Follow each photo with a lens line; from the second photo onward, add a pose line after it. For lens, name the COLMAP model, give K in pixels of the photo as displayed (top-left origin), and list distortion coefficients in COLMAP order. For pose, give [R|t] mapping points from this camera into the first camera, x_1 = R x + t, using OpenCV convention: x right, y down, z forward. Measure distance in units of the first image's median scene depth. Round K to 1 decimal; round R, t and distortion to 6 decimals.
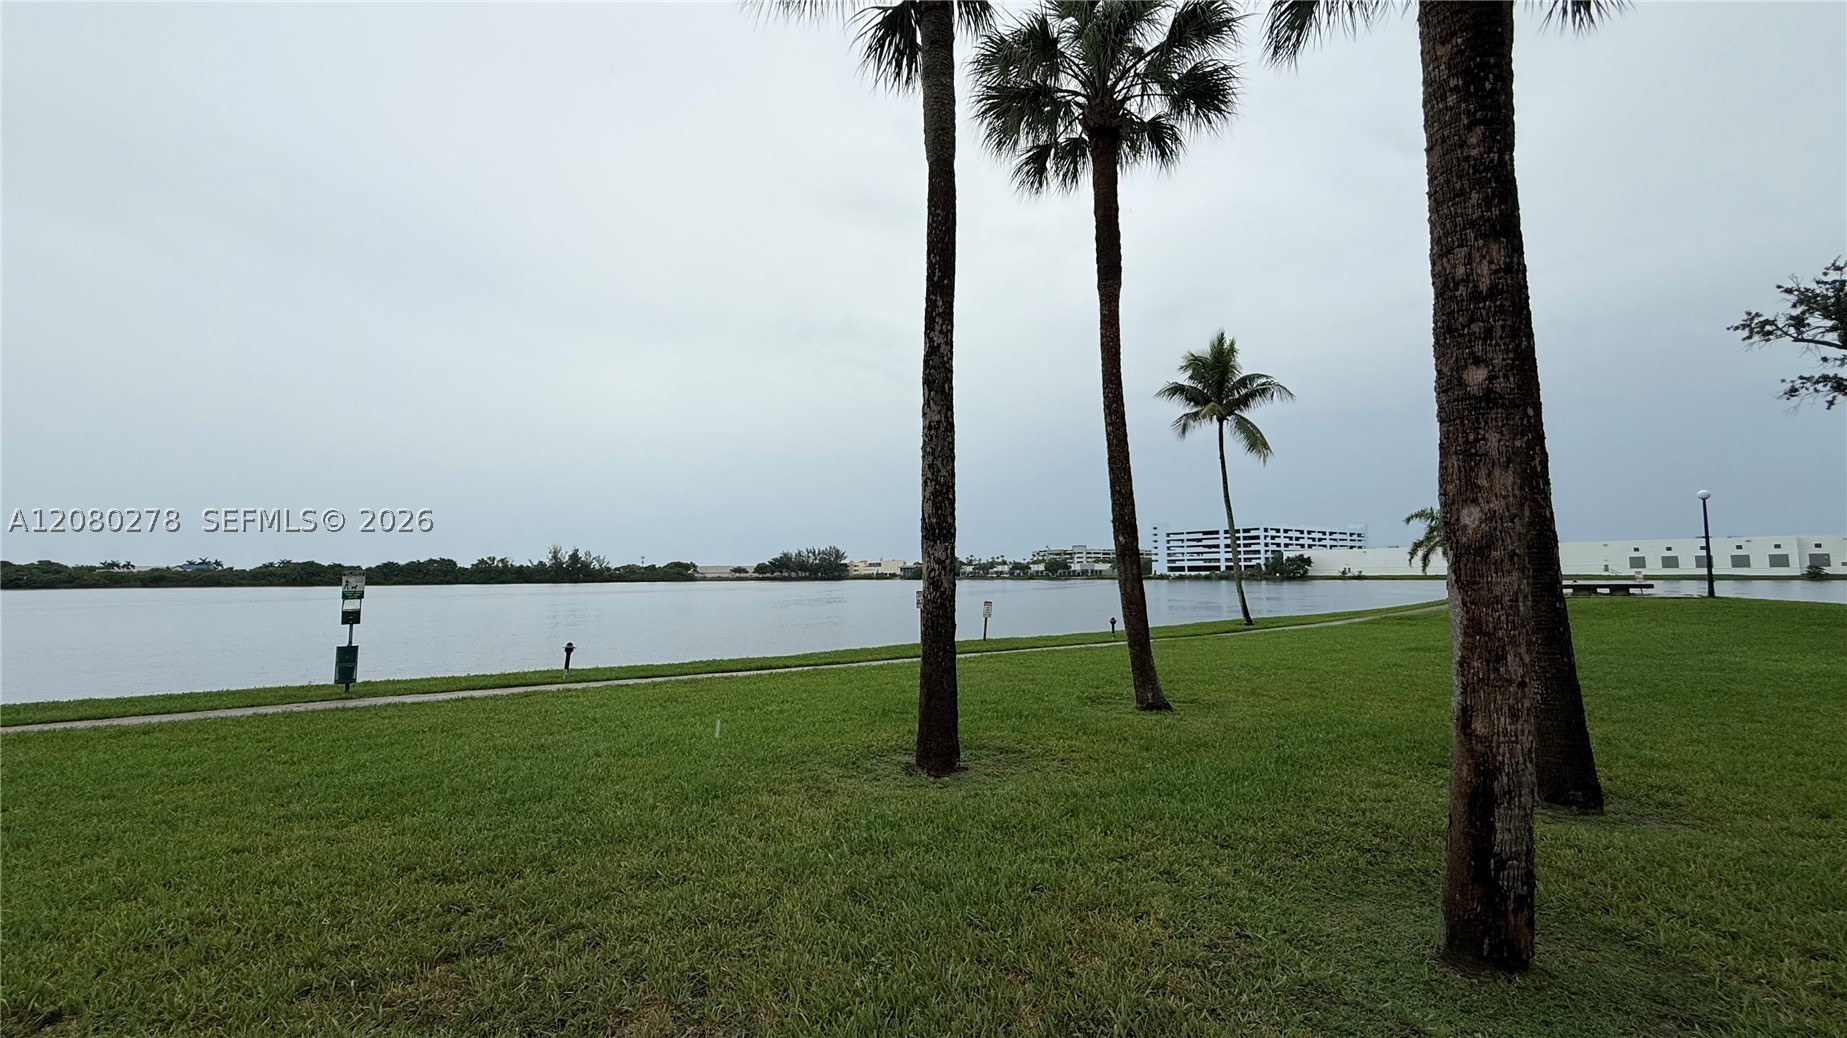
lens RADIAL K [[735.2, 0, 920.0], [0, 735.2, 517.2], [0, 0, 1]] dist [-0.001186, 0.000793]
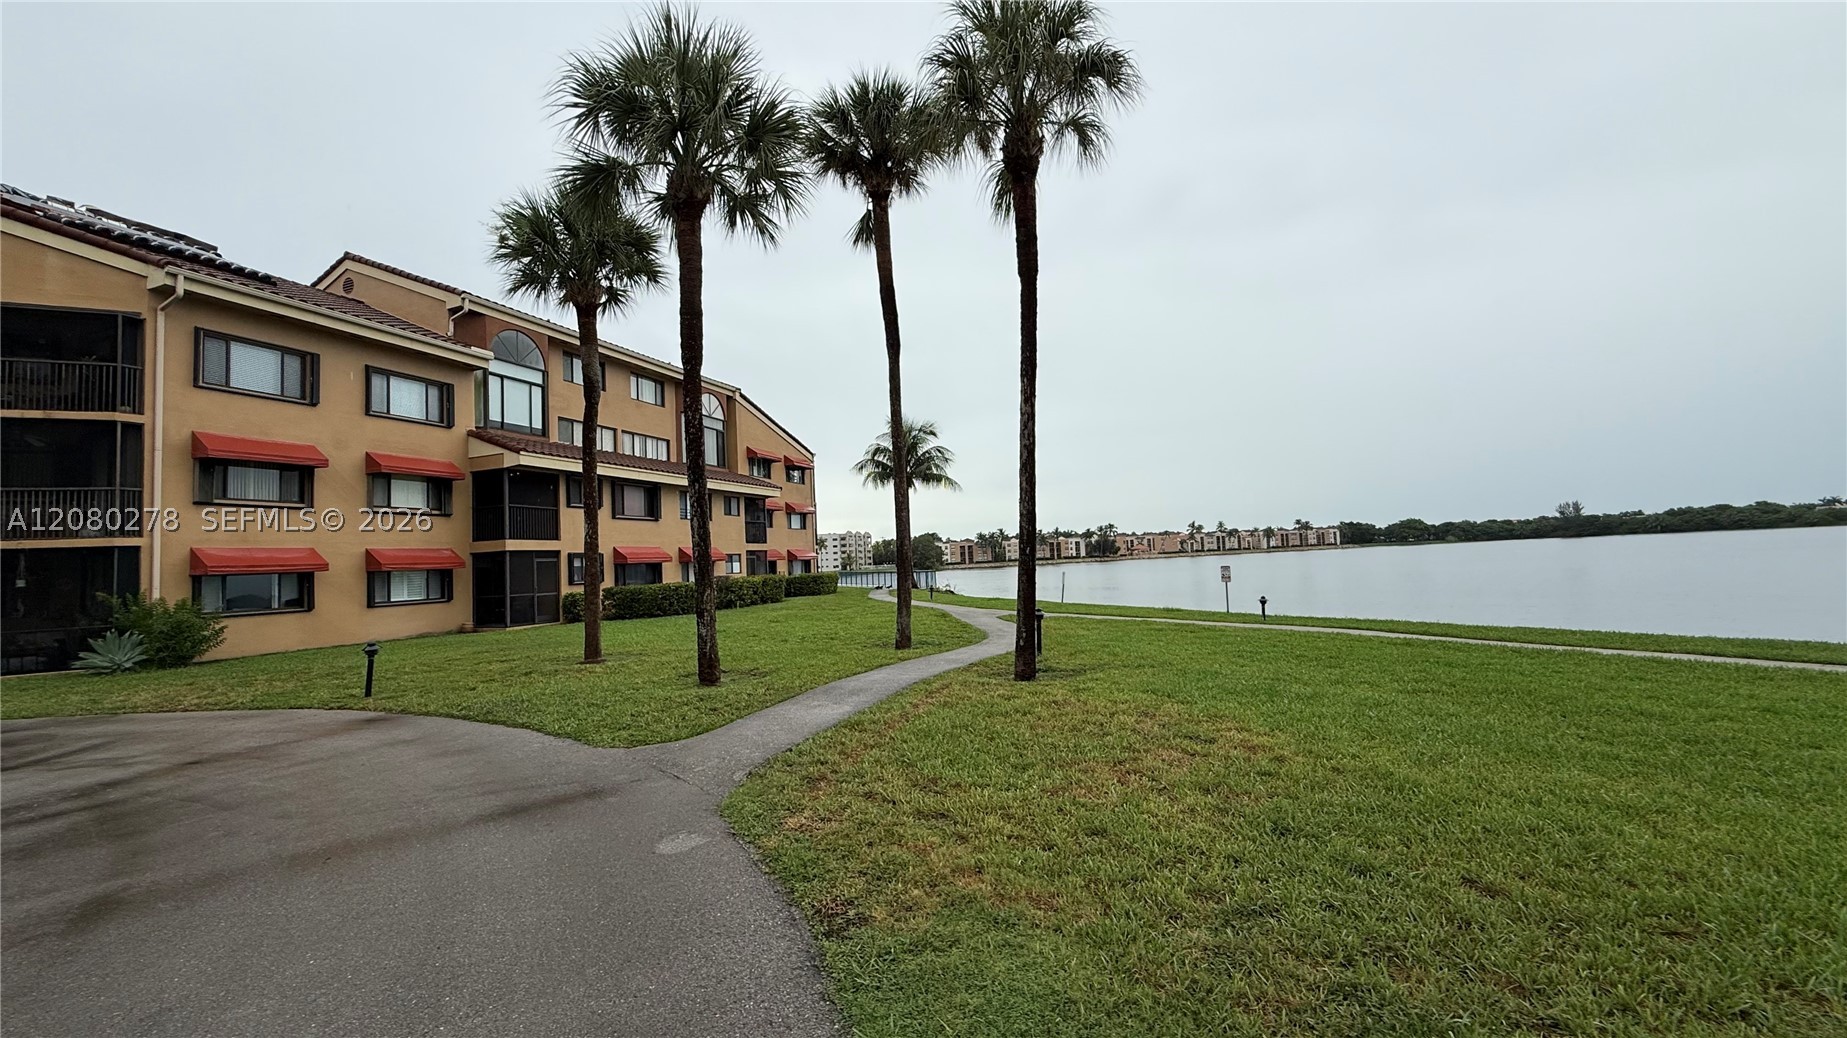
lens RADIAL K [[735.2, 0, 920.0], [0, 735.2, 517.2], [0, 0, 1]] dist [-0.001186, 0.000793]
pose [[-0.163503, -0.055018, -0.985008, 0.926522], [0.135750, 0.987692, -0.077701, 0.050441], [0.977159, -0.146419, -0.154022, 0.624712]]
